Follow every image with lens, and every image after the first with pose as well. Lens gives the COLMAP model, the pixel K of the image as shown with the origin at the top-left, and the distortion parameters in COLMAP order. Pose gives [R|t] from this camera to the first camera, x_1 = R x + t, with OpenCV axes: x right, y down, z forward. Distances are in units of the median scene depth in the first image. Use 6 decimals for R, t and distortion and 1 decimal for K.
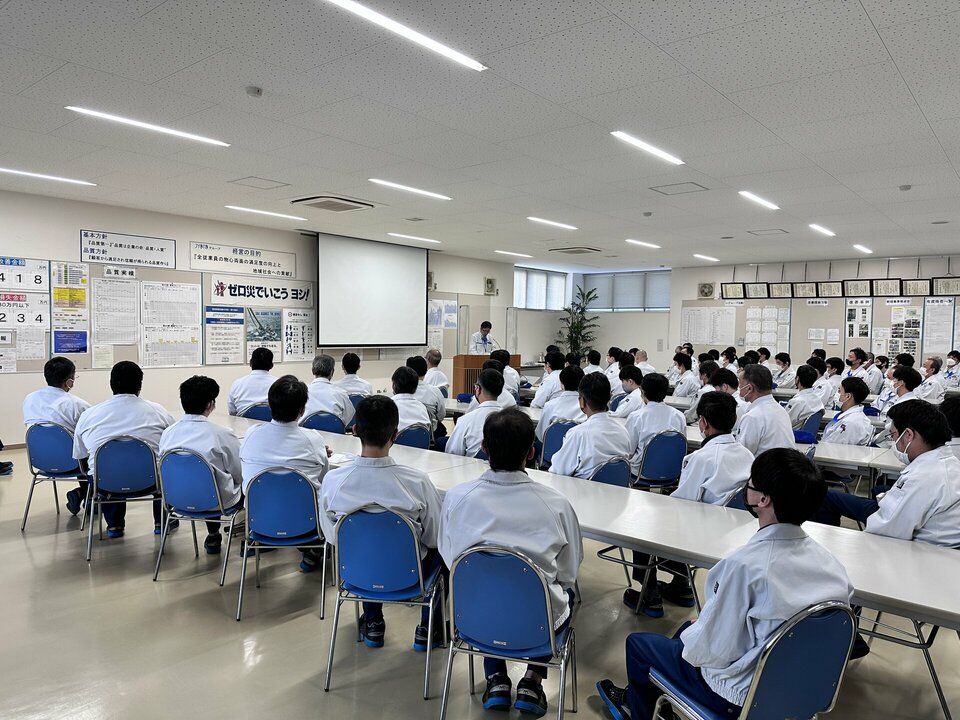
lens RADIAL K [[669.8, 0, 484.8], [0, 669.8, 363.7], [0, 0, 1]] dist [0.125413, 0.001423]
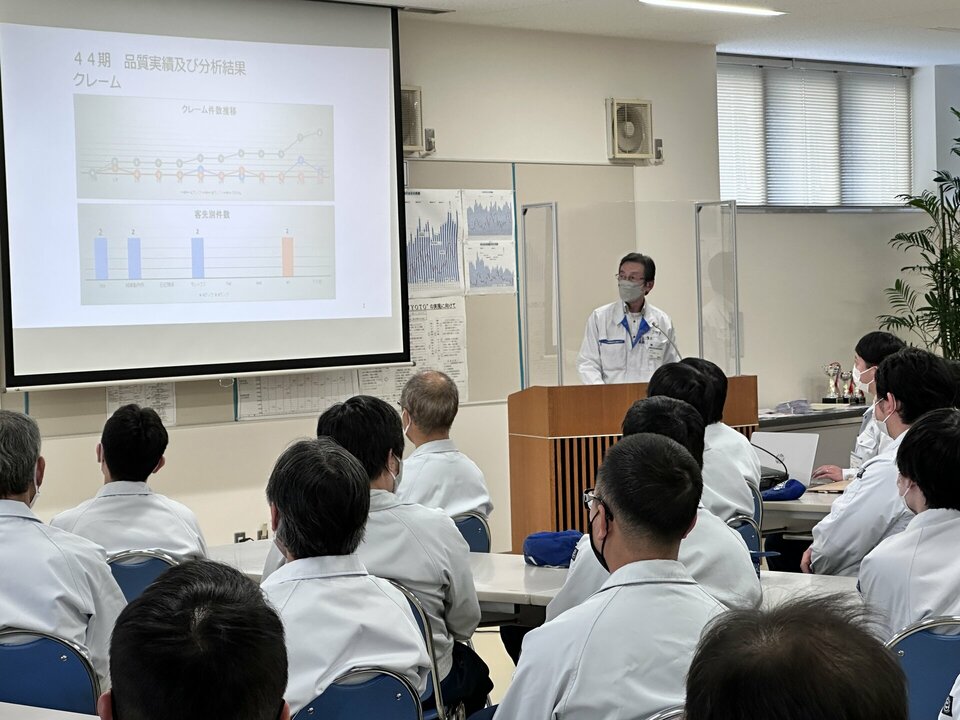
lens RADIAL K [[2369.8, 0, 500.7], [0, 2369.8, 343.7], [0, 0, 1]] dist [0.188679, 0.000000]
pose [[0.997091, -0.052260, -0.055482, 0.004303], [0.050380, 0.998125, -0.034762, 0.001624], [0.057195, 0.031866, 0.997854, 0.036668]]
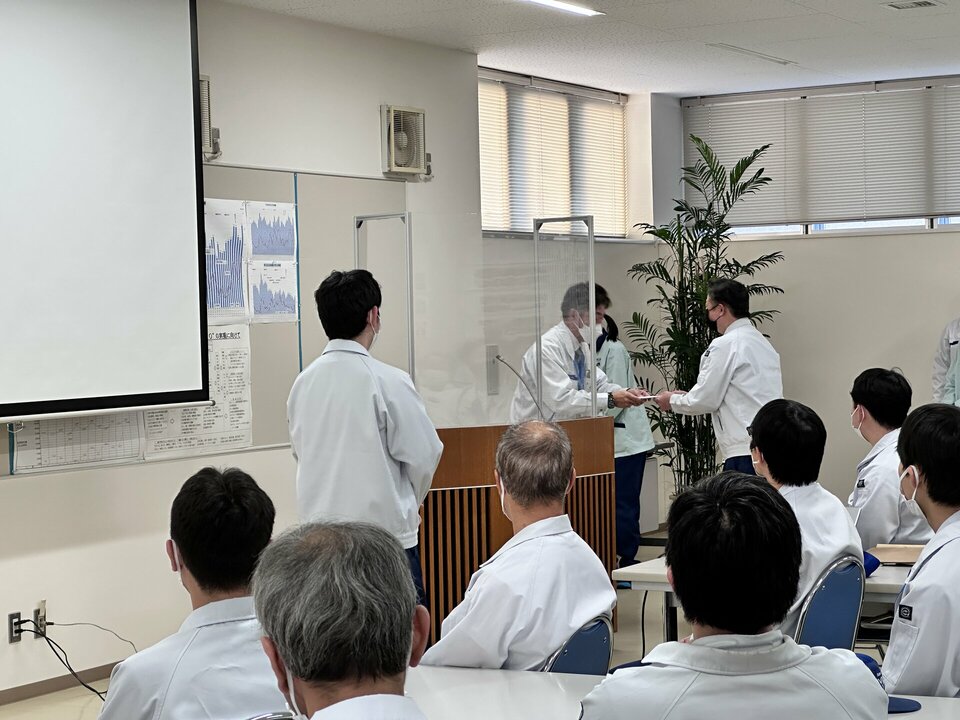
lens RADIAL K [[2130.8, 0, 464.9], [0, 2130.8, 359.0], [0, 0, 1]] dist [0.177079, 0.000000]
pose [[0.981851, -0.048065, 0.183464, -0.119393], [0.054687, 0.998016, -0.031203, -0.011603], [-0.181600, 0.040670, 0.982531, 0.238771]]
